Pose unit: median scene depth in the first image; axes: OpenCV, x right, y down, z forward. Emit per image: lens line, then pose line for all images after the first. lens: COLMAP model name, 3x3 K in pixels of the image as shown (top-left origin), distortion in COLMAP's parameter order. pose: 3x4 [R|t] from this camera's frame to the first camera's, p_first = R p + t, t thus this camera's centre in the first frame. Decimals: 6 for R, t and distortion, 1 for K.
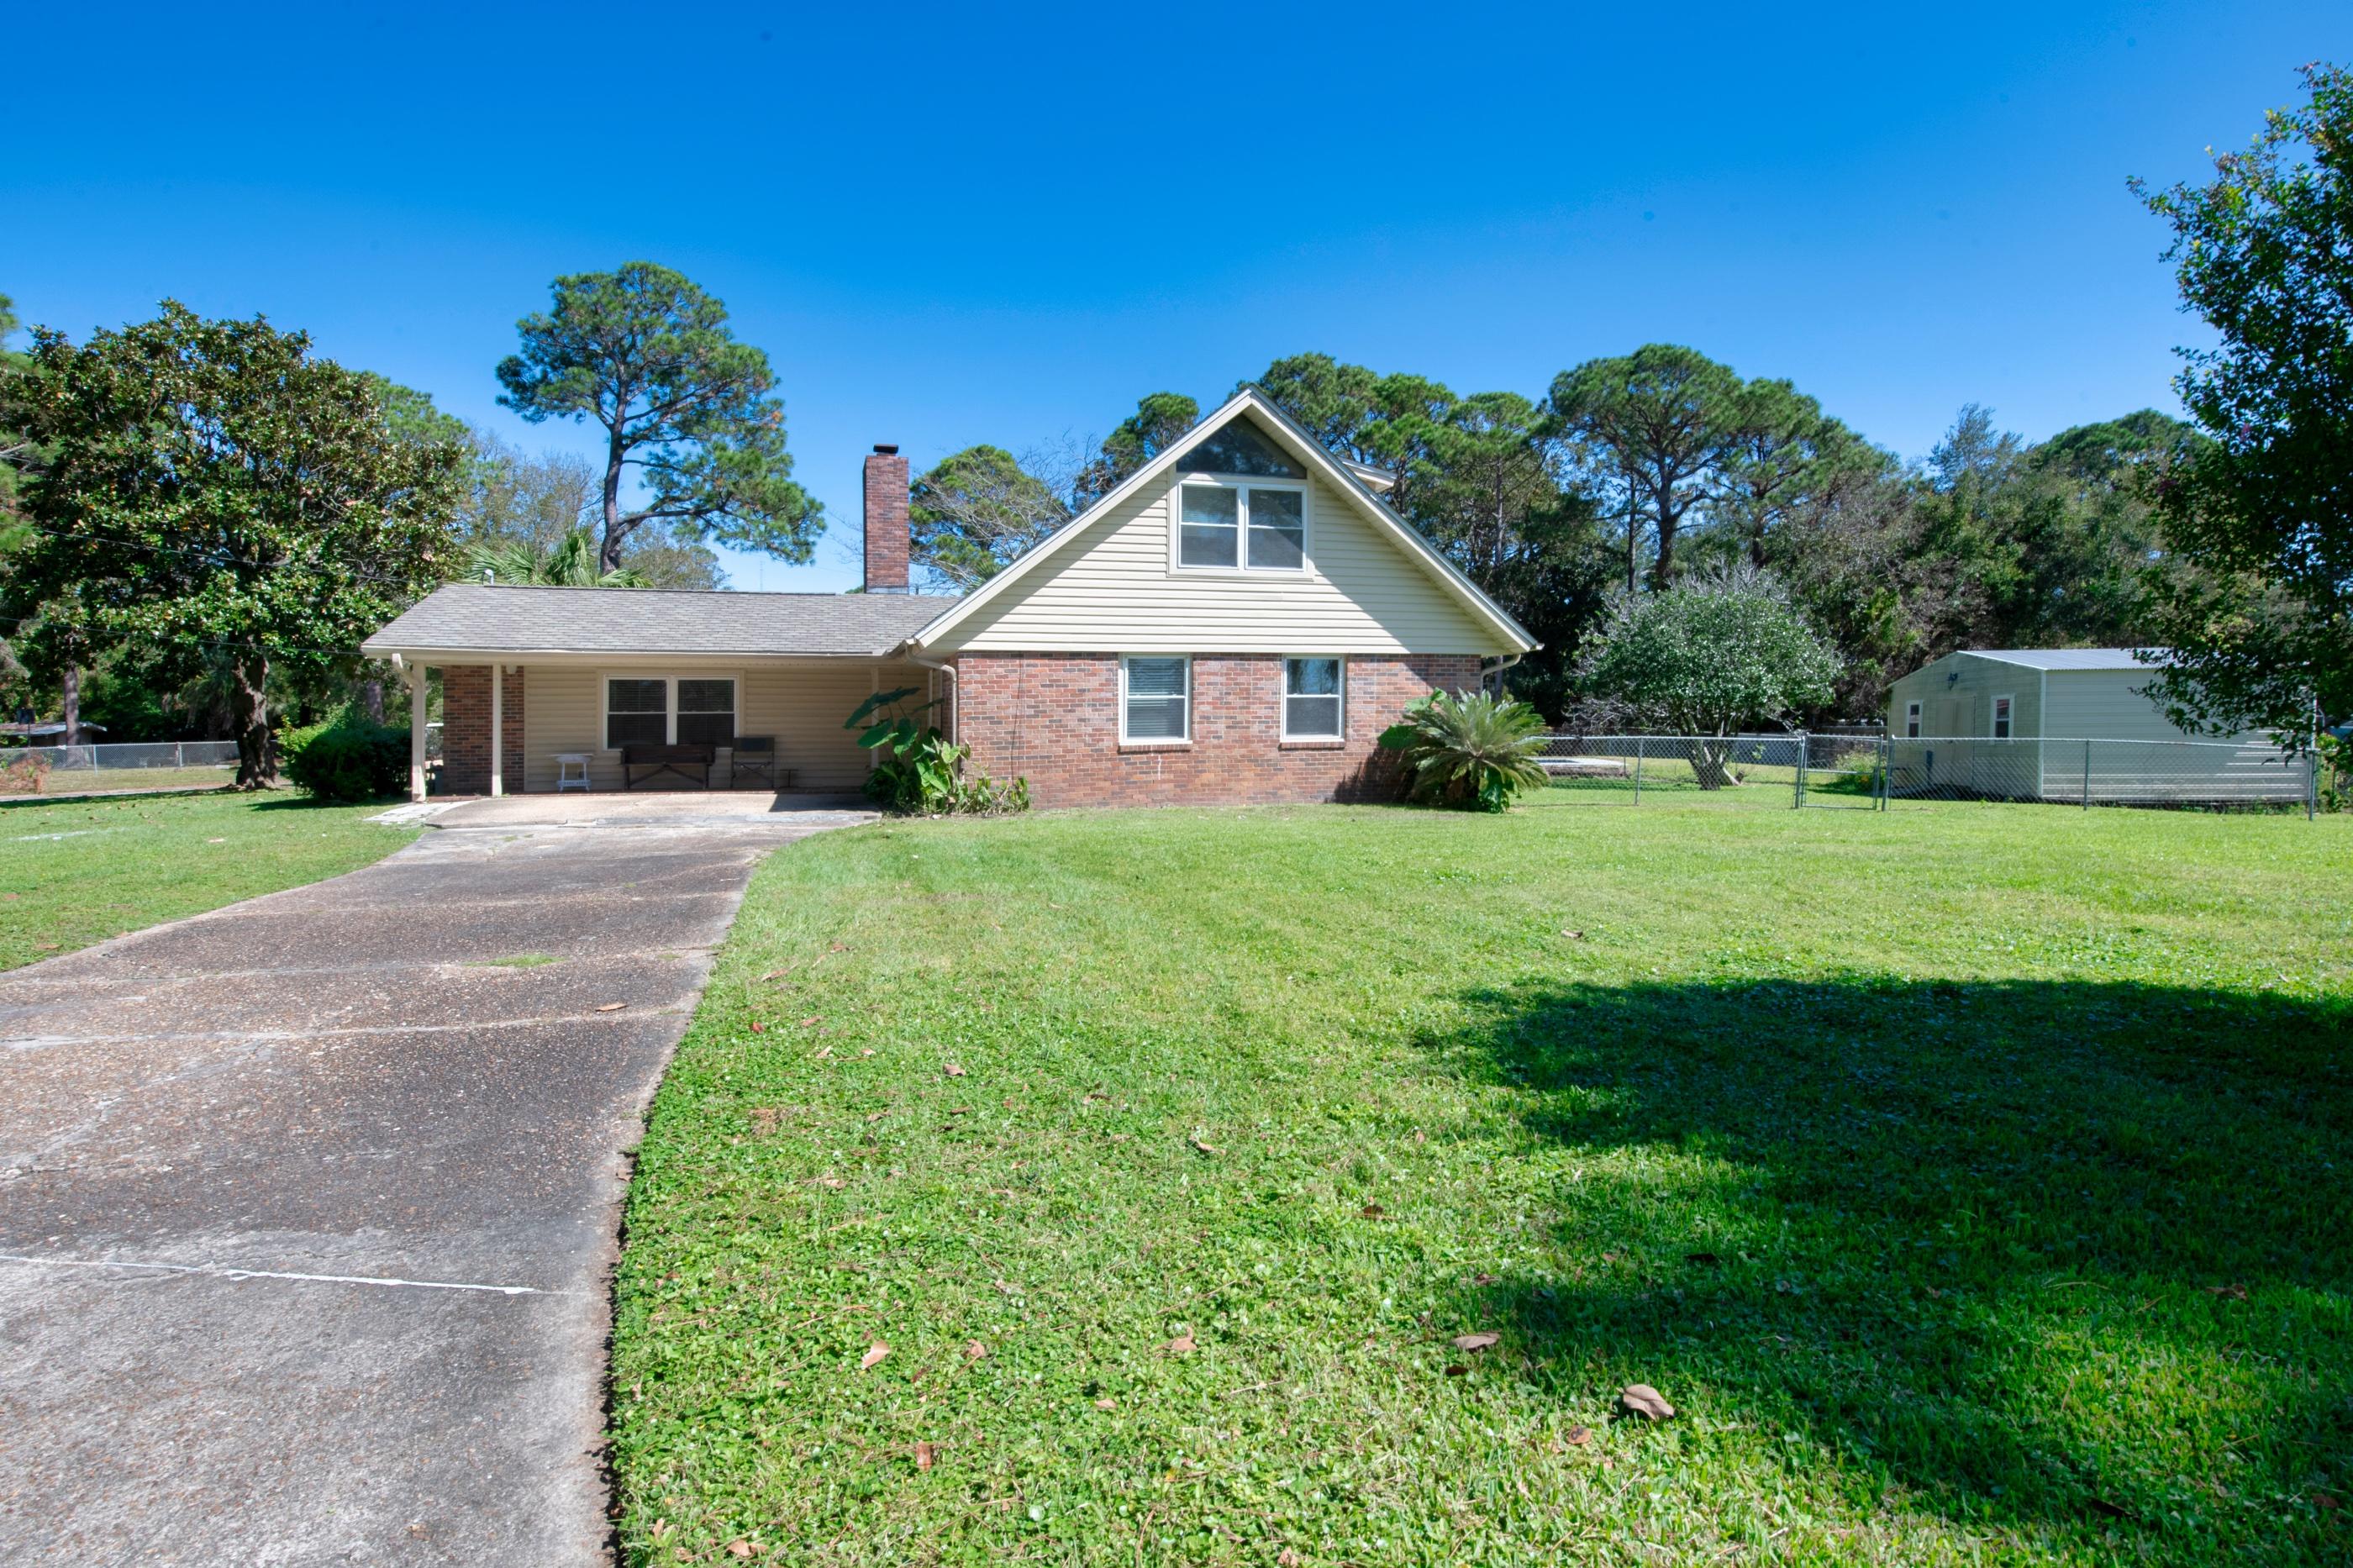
lens RADIAL K [[1227.8, 0, 1143.7], [0, 1227.8, 746.6], [0, 0, 1]] dist [-0.005562, -0.001342]
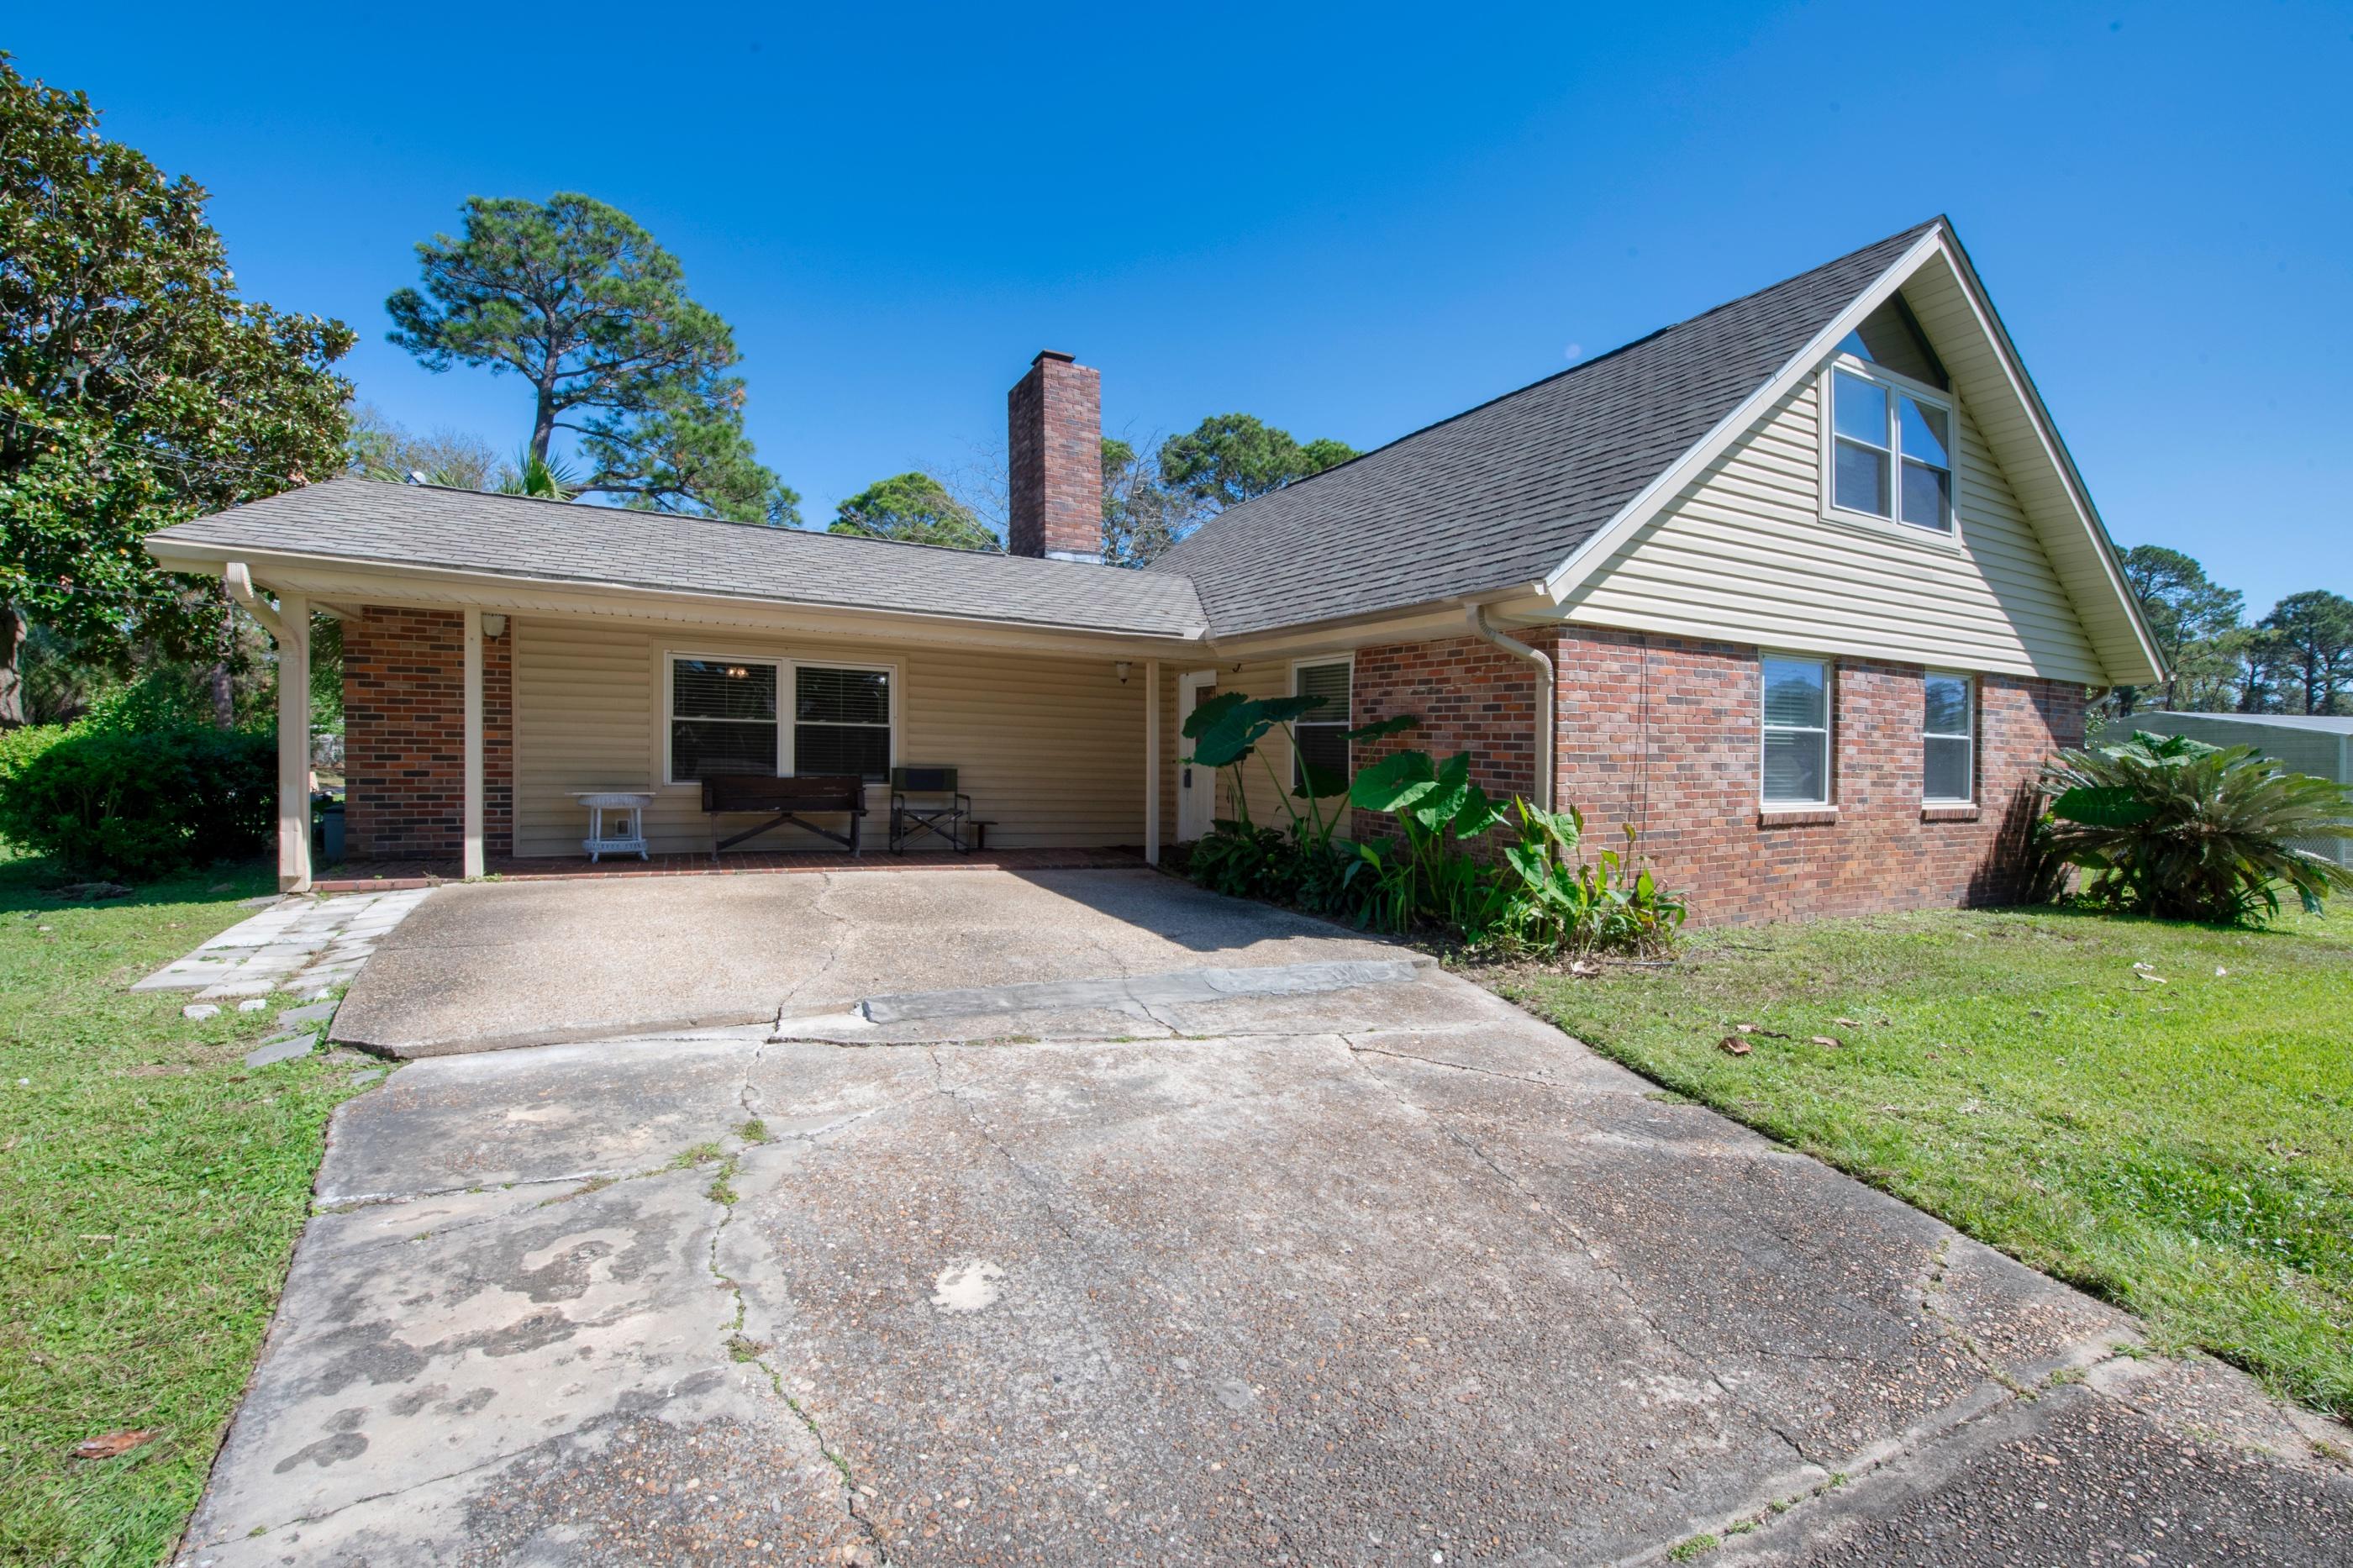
lens RADIAL K [[966.5, 0, 1166.1], [0, 966.5, 807.8], [0, 0, 1]] dist [-0.019710, -0.000259]
pose [[0.975281, 0.020768, 0.219988, -0.312049], [-0.029742, 0.998852, 0.037558, -0.009682], [-0.218956, -0.043173, 0.974779, 0.516402]]
